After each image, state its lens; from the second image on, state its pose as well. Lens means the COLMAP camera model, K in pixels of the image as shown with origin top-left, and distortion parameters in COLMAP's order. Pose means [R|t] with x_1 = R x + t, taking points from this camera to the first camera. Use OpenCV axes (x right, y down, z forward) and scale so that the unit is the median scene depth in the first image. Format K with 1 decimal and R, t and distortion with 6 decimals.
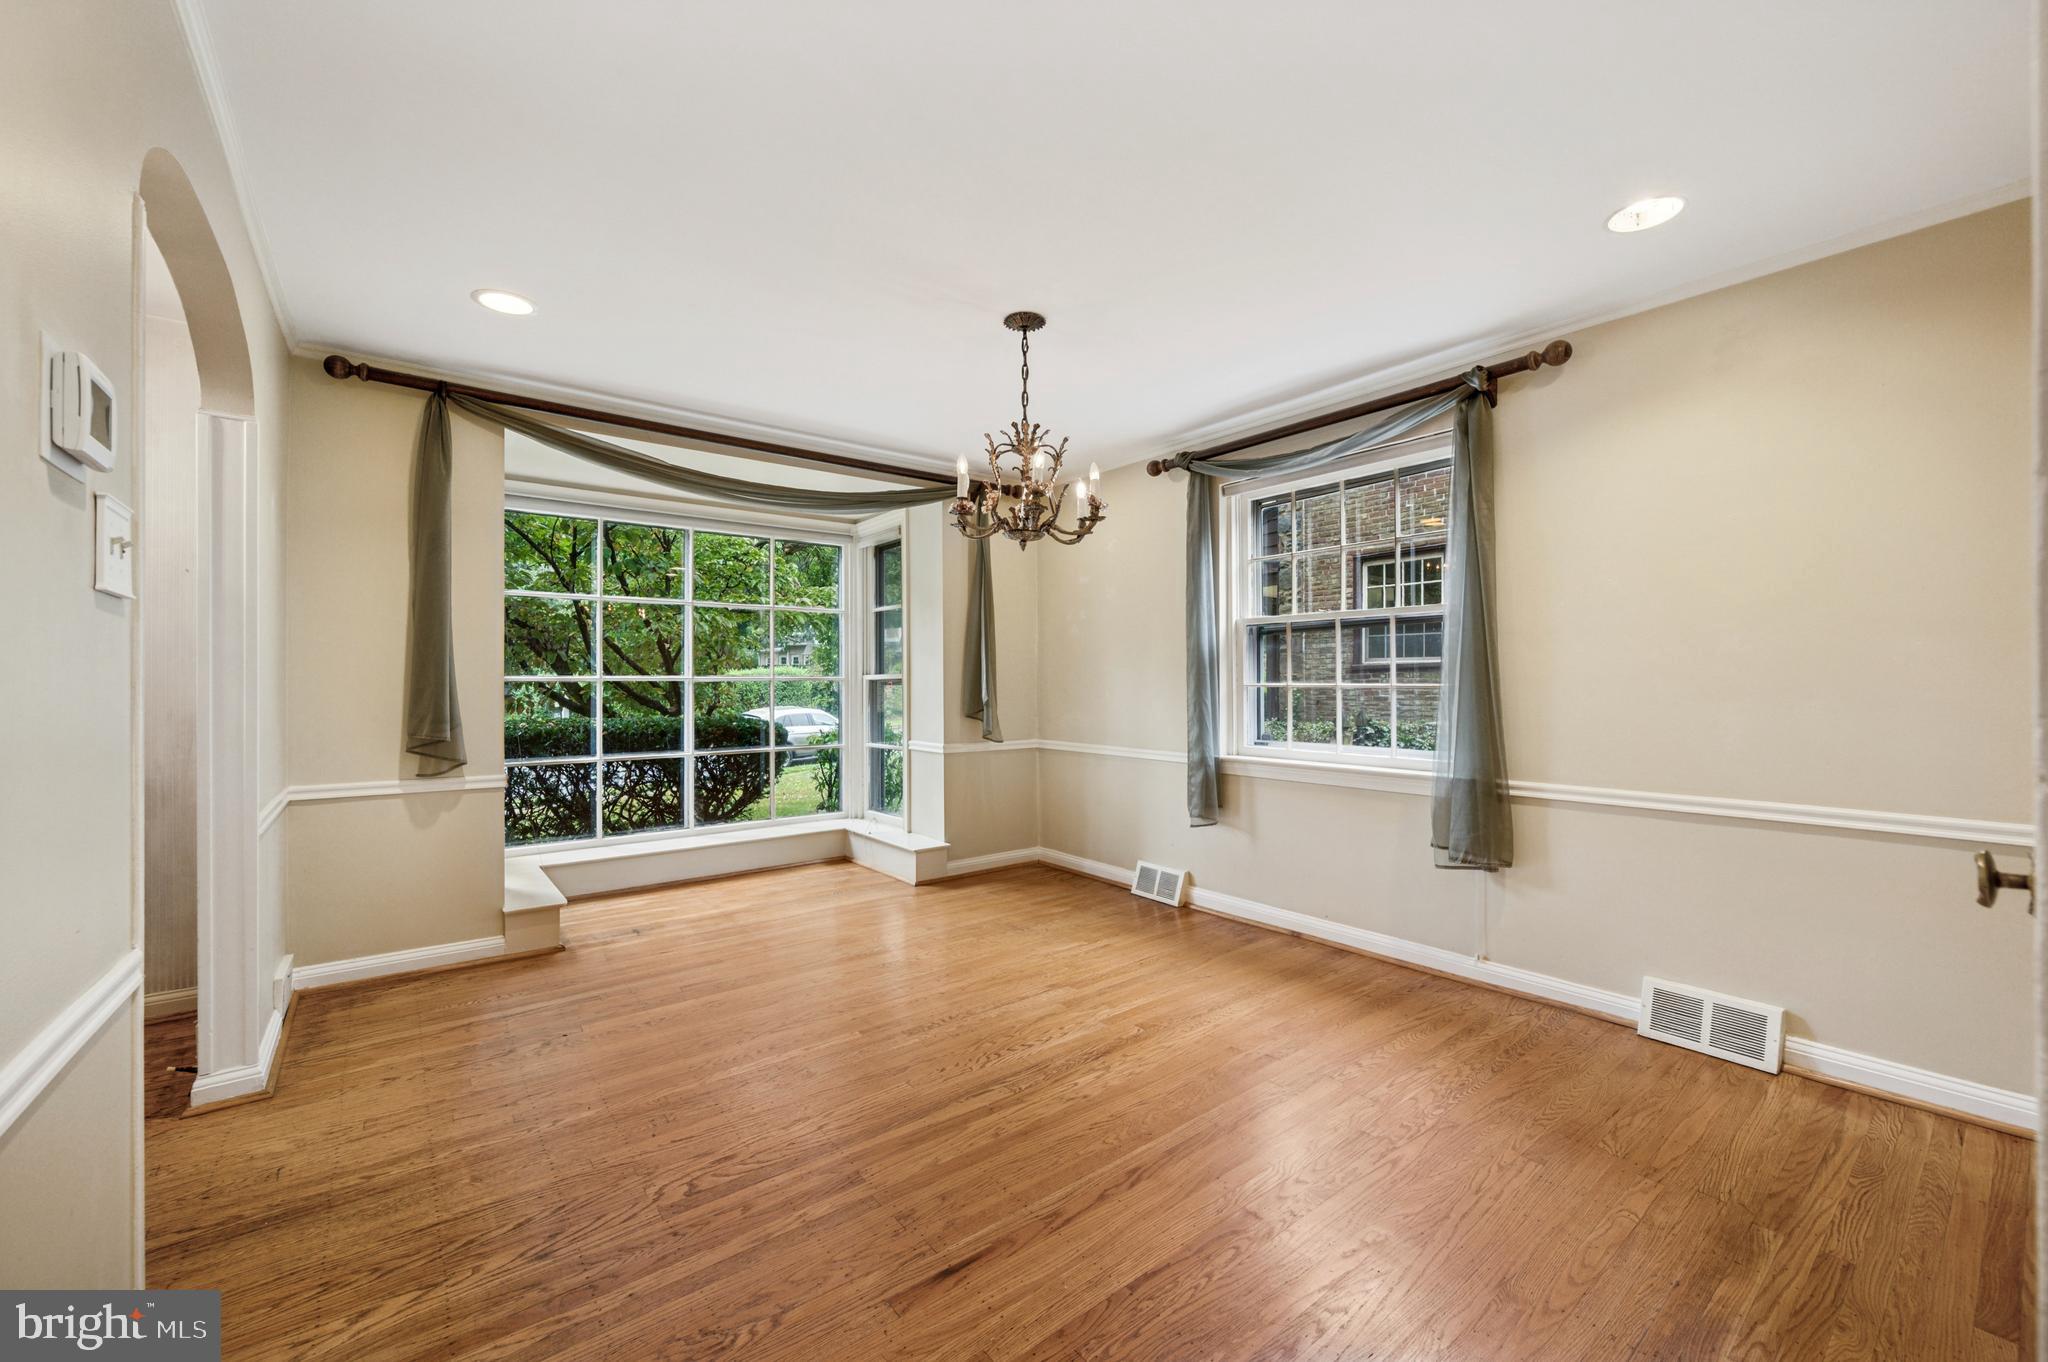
lens RADIAL K [[788.9, 0, 1042.9], [0, 788.9, 678.9], [0, 0, 1]] dist [-0.000926, -0.000052]
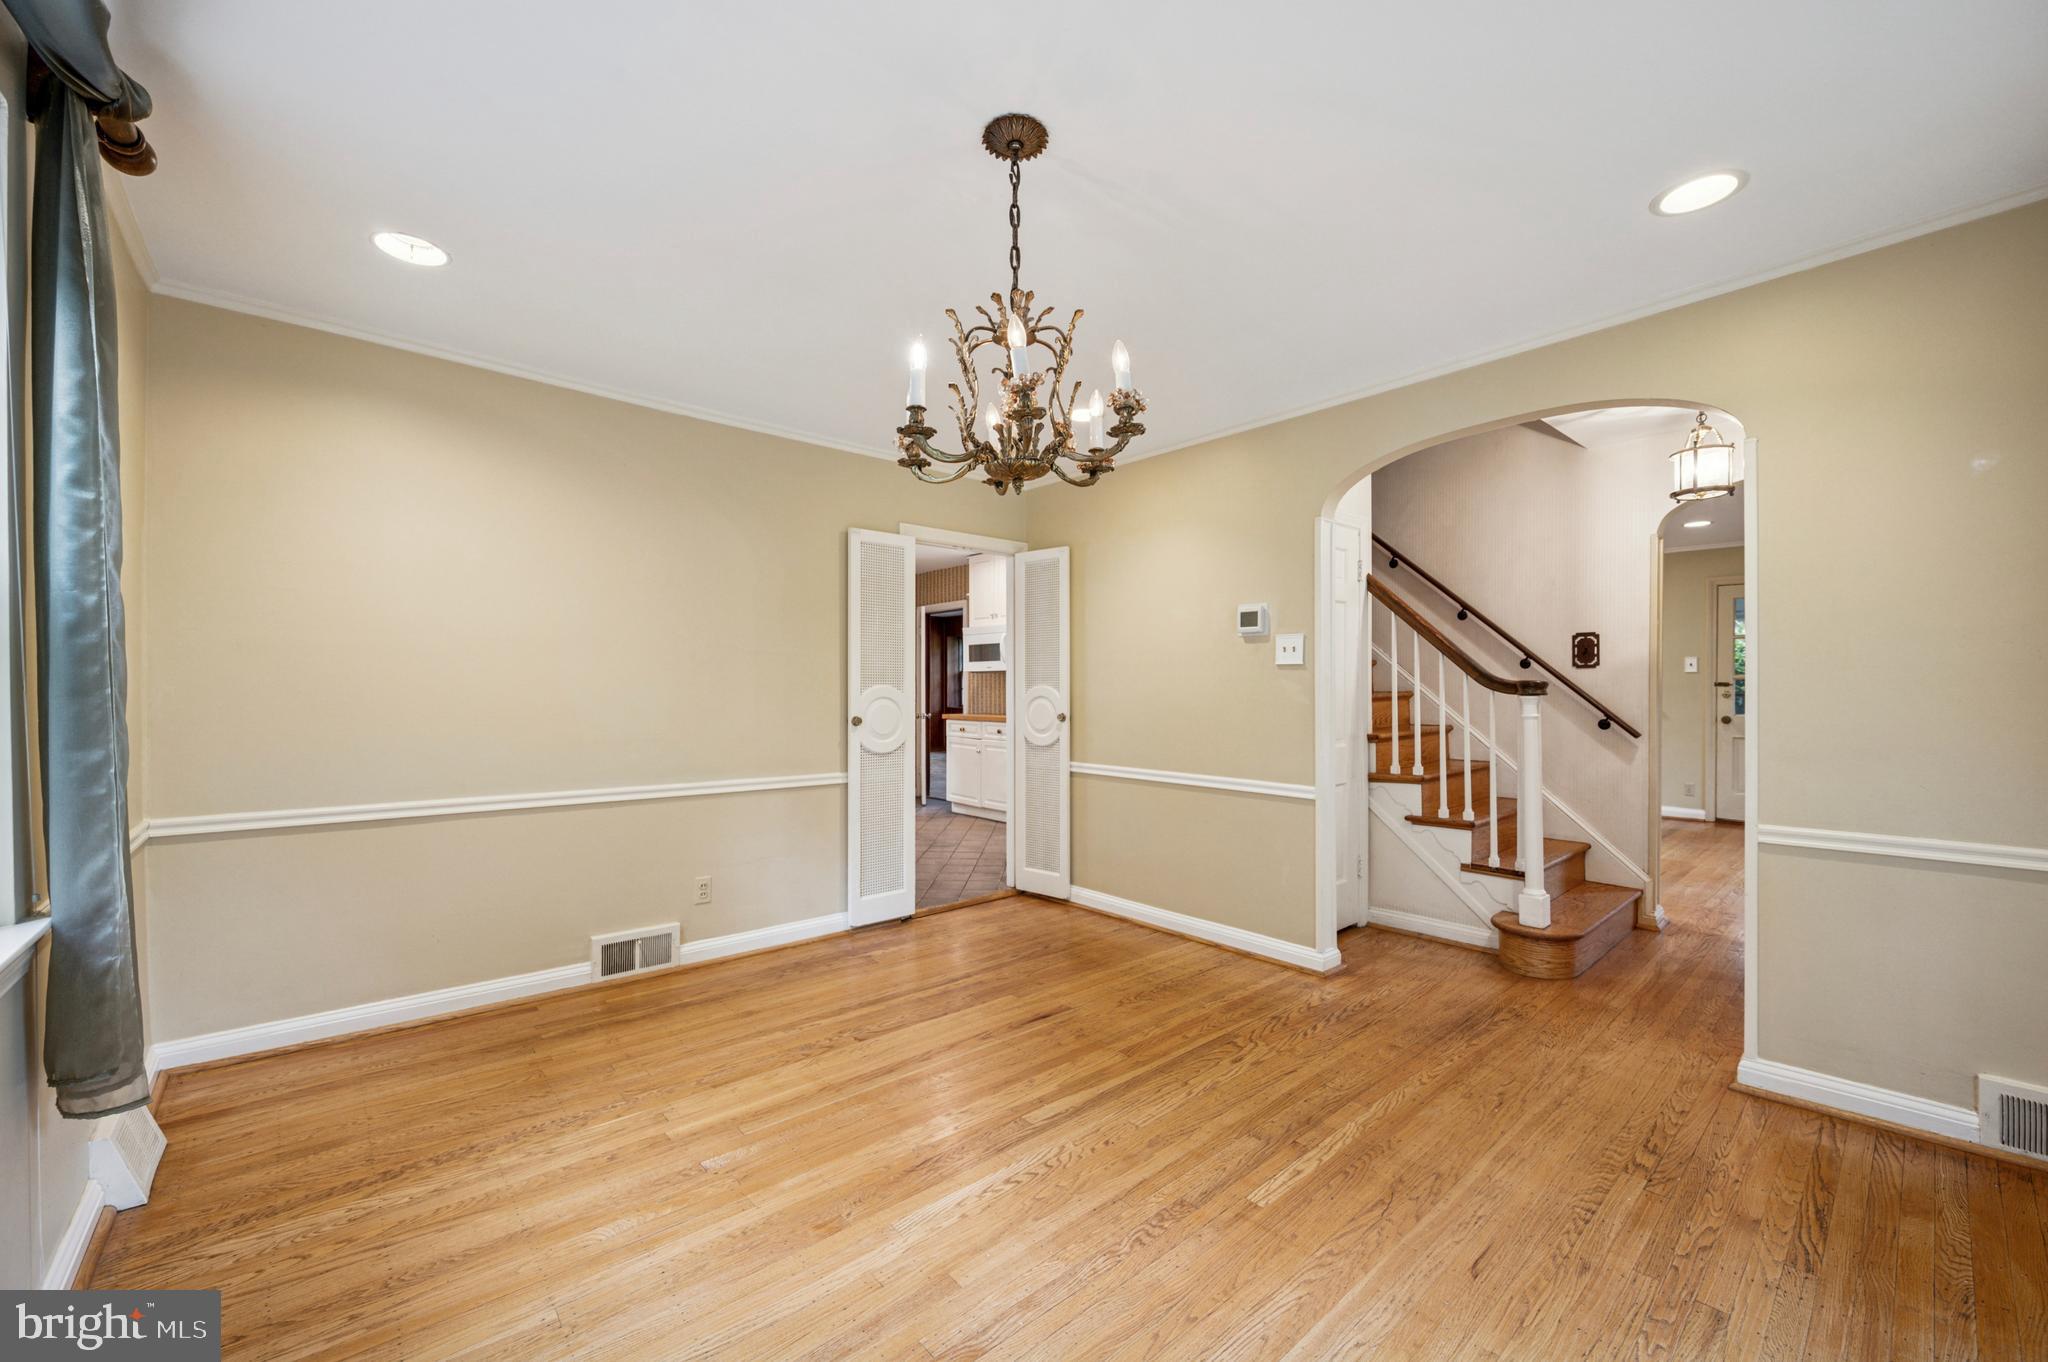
lens RADIAL K [[799.7, 0, 1024.0], [0, 799.7, 681.0], [0, 0, 1]] dist [-0.001033, -0.000183]
pose [[-0.999361, 0.003451, -0.035581, -0.007255], [0.003990, 0.999878, -0.015081, 0.000889], [0.035525, -0.015213, -0.999253, 2.155757]]
